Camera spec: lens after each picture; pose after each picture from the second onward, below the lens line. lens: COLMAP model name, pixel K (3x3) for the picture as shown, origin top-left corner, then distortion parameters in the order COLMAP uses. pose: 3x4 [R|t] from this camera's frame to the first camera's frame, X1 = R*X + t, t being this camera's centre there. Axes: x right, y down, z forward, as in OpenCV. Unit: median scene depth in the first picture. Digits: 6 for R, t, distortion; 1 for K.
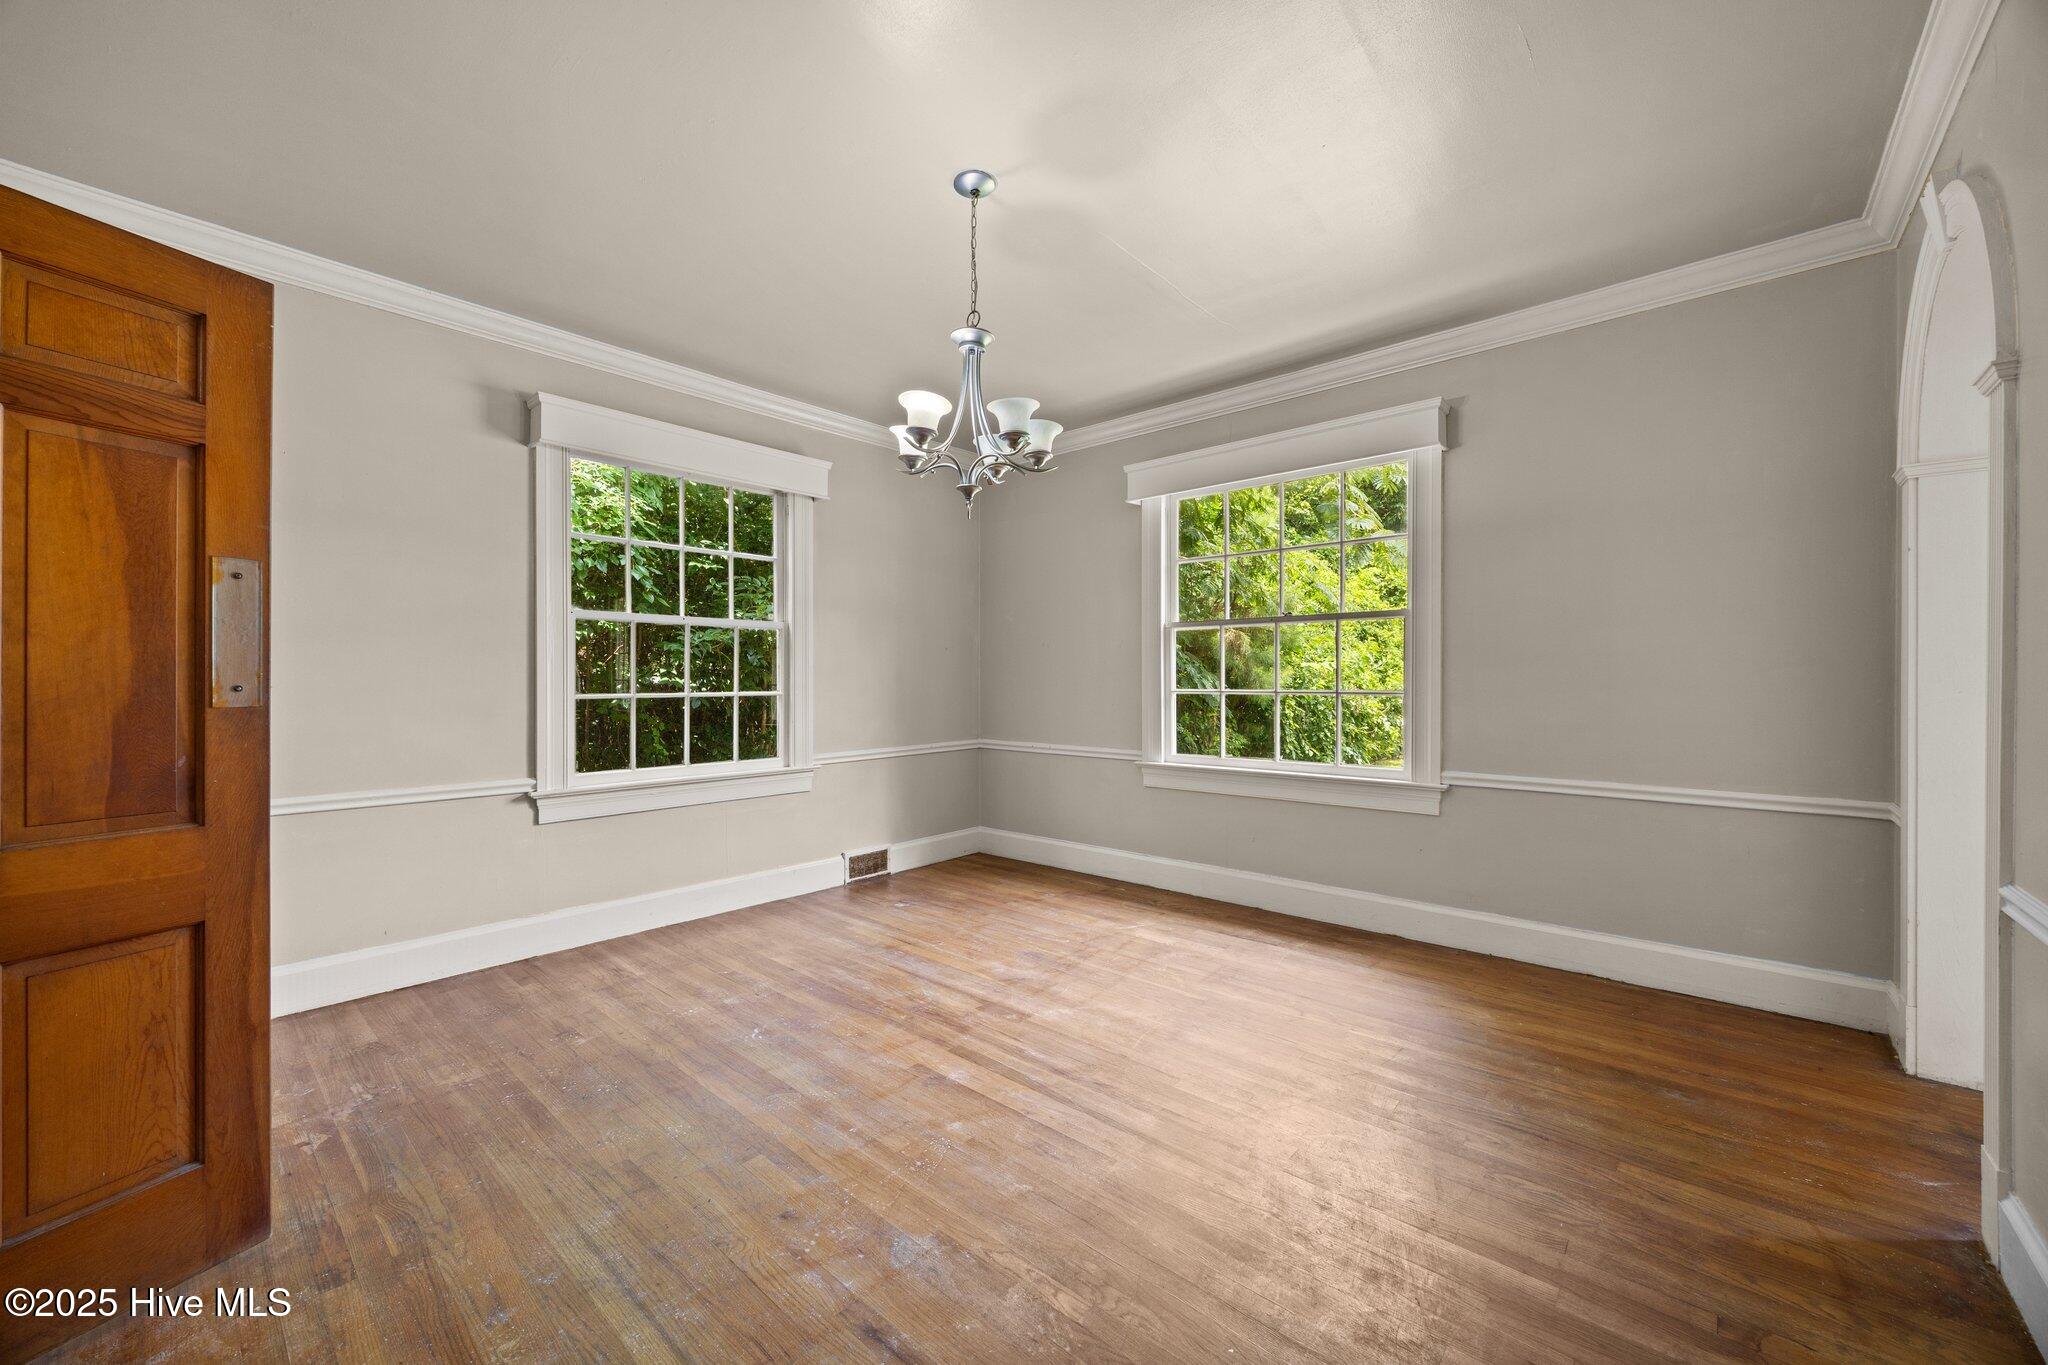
lens RADIAL K [[771.3, 0, 1034.1], [0, 771.3, 679.8], [0, 0, 1]] dist [-0.000533, -0.000020]
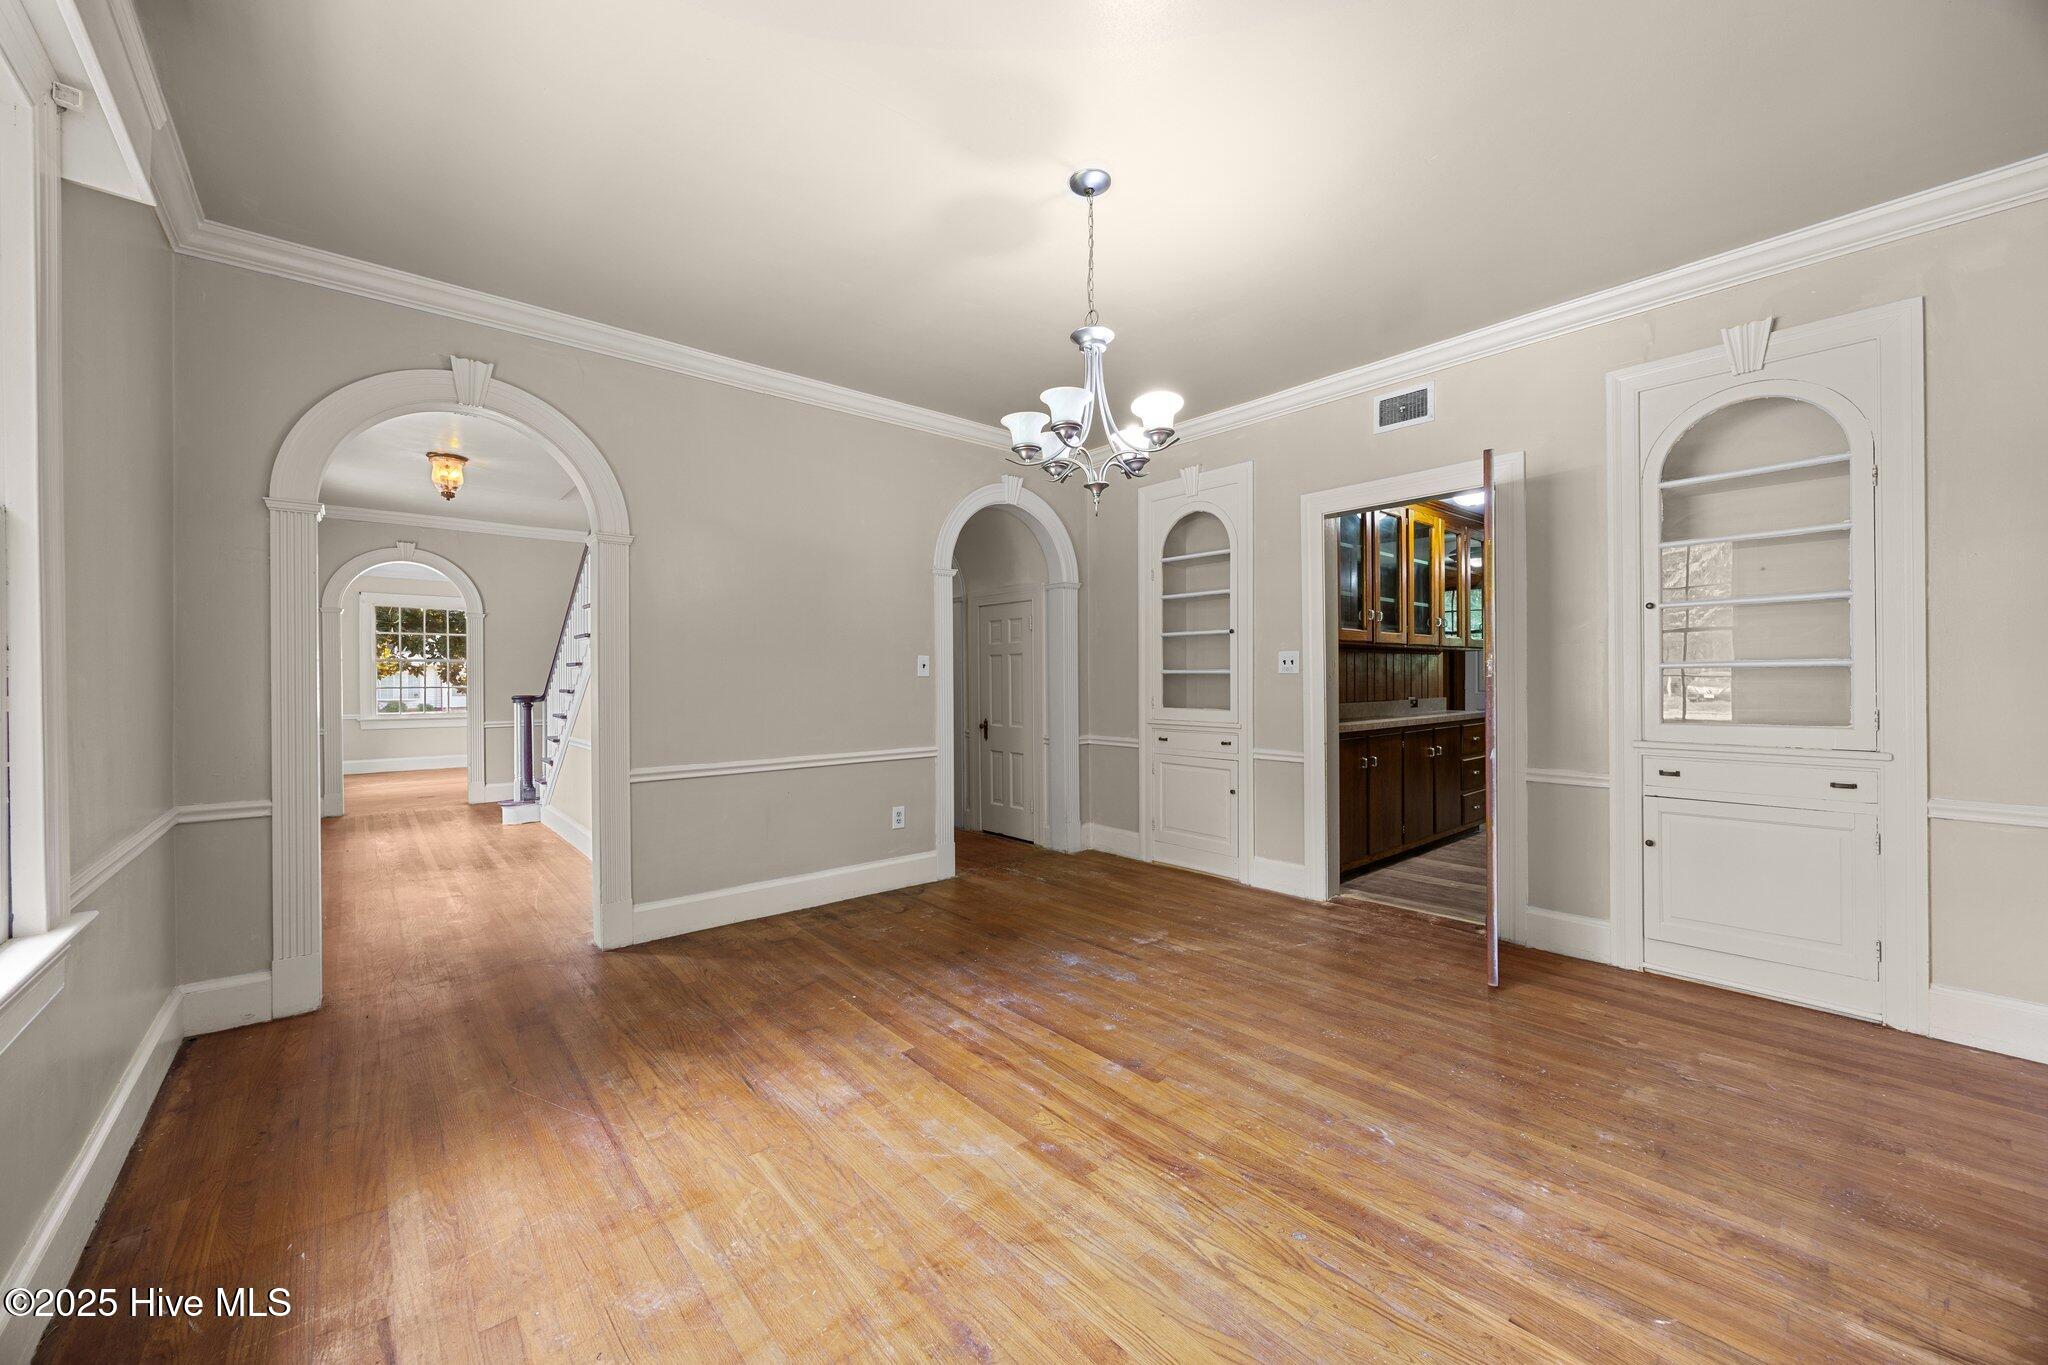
lens RADIAL K [[795.5, 0, 1037.5], [0, 795.5, 679.8], [0, 0, 1]] dist [-0.001177, 0.000003]
pose [[-0.991573, 0.009065, 0.129229, -0.132011], [0.010189, 0.999916, 0.008044, -0.002892], [-0.129145, 0.009293, -0.991582, 1.909397]]
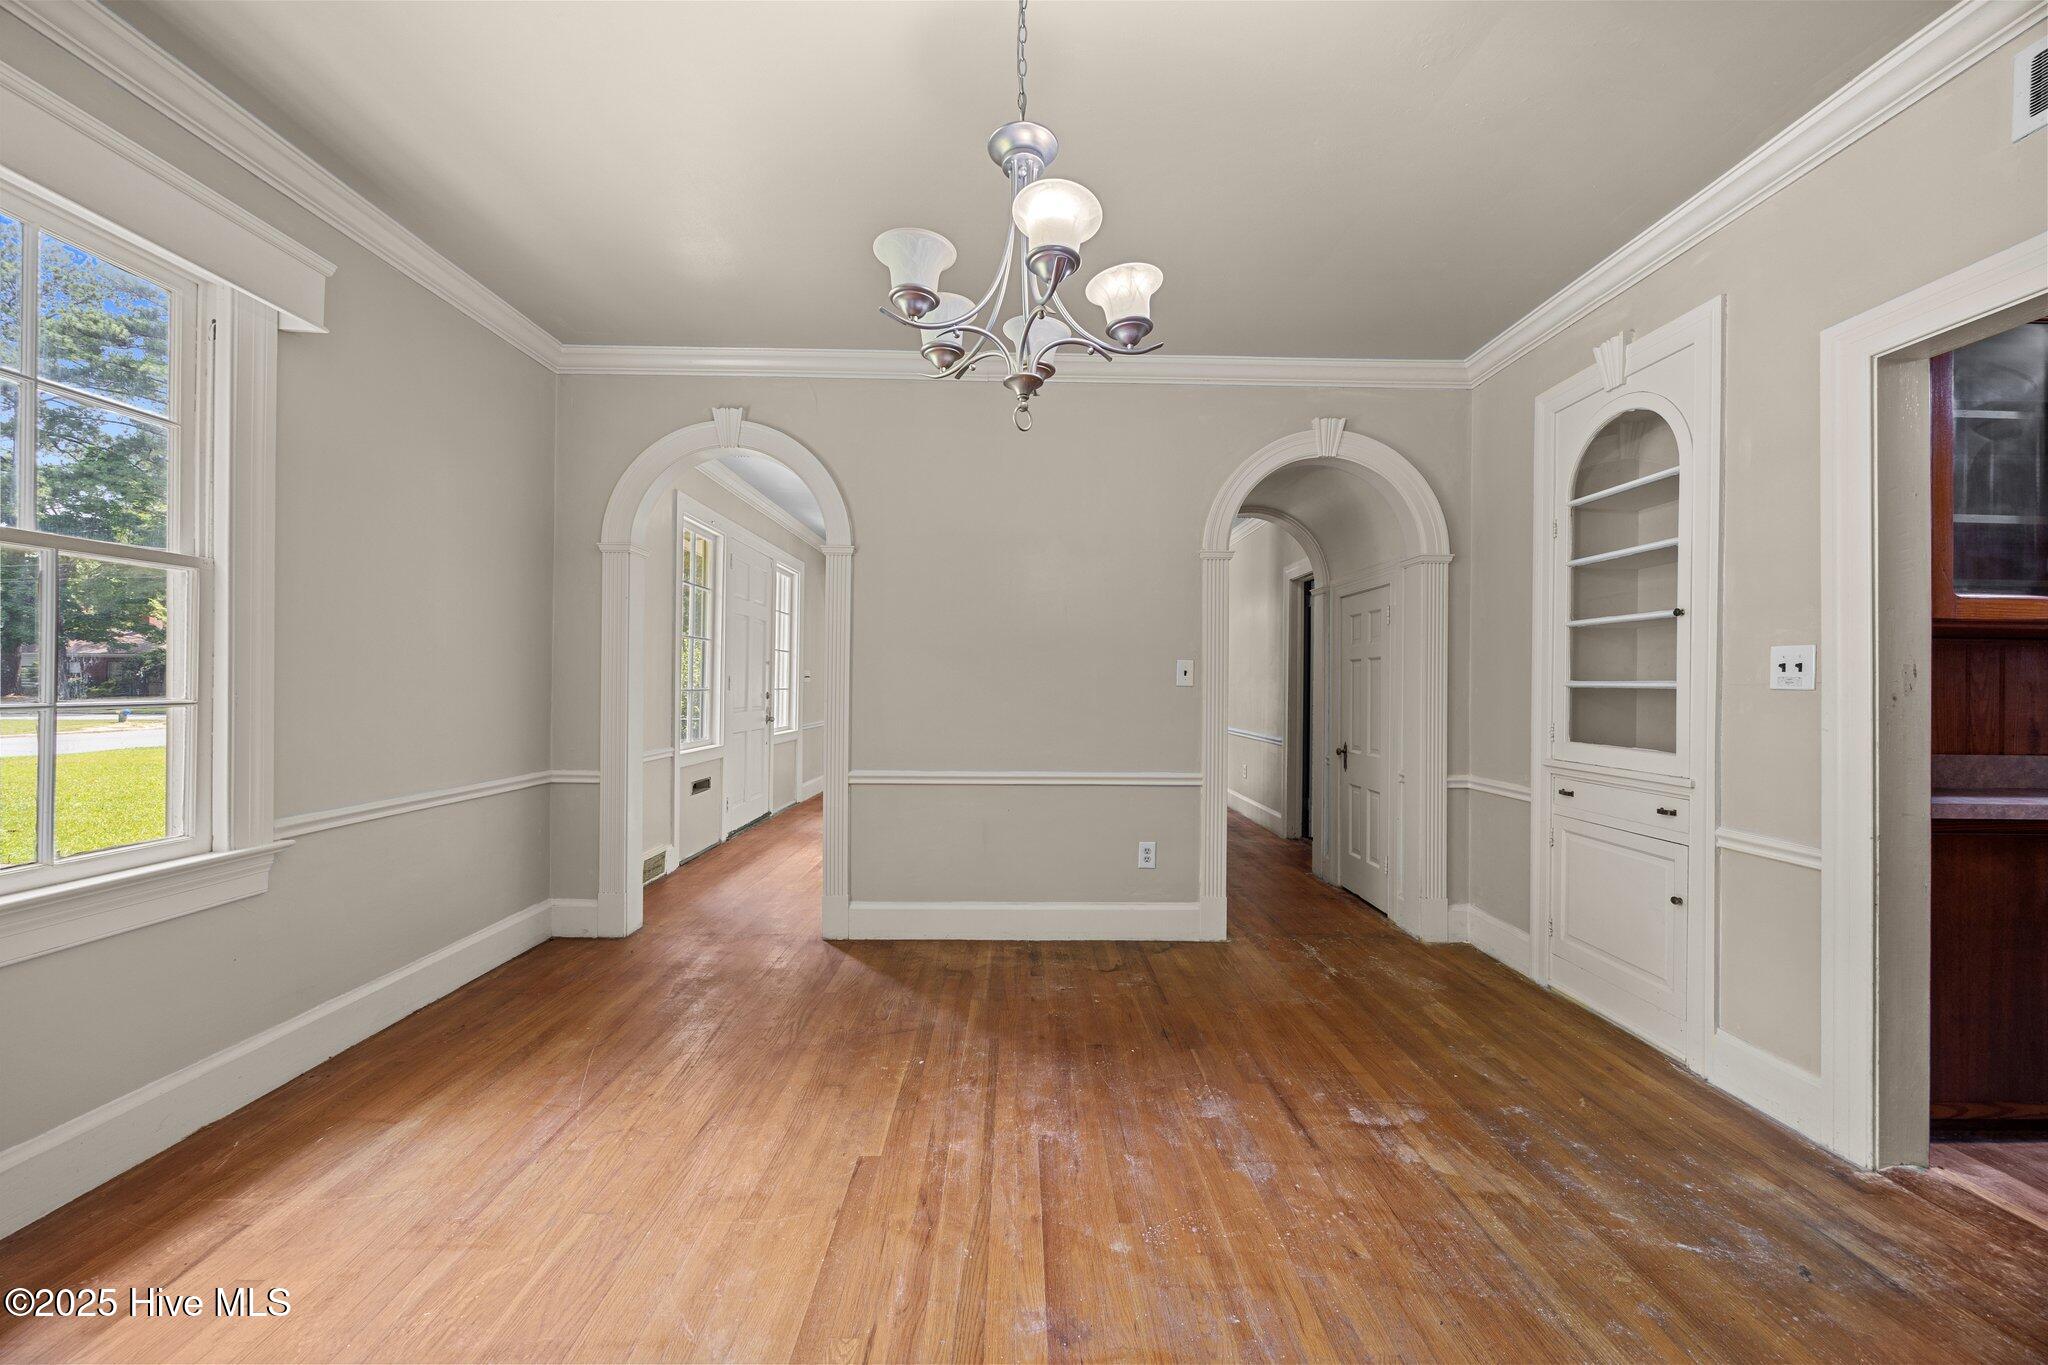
lens RADIAL K [[786.7, 0, 1024.0], [0, 786.7, 682.5], [0, 0, 1]] dist [-0.001652, 0.000369]
pose [[-0.667639, 0.000475, 0.744485, -0.528194], [-0.004087, 0.999982, -0.004304, 0.002678], [-0.744474, -0.005916, -0.667625, 1.338537]]
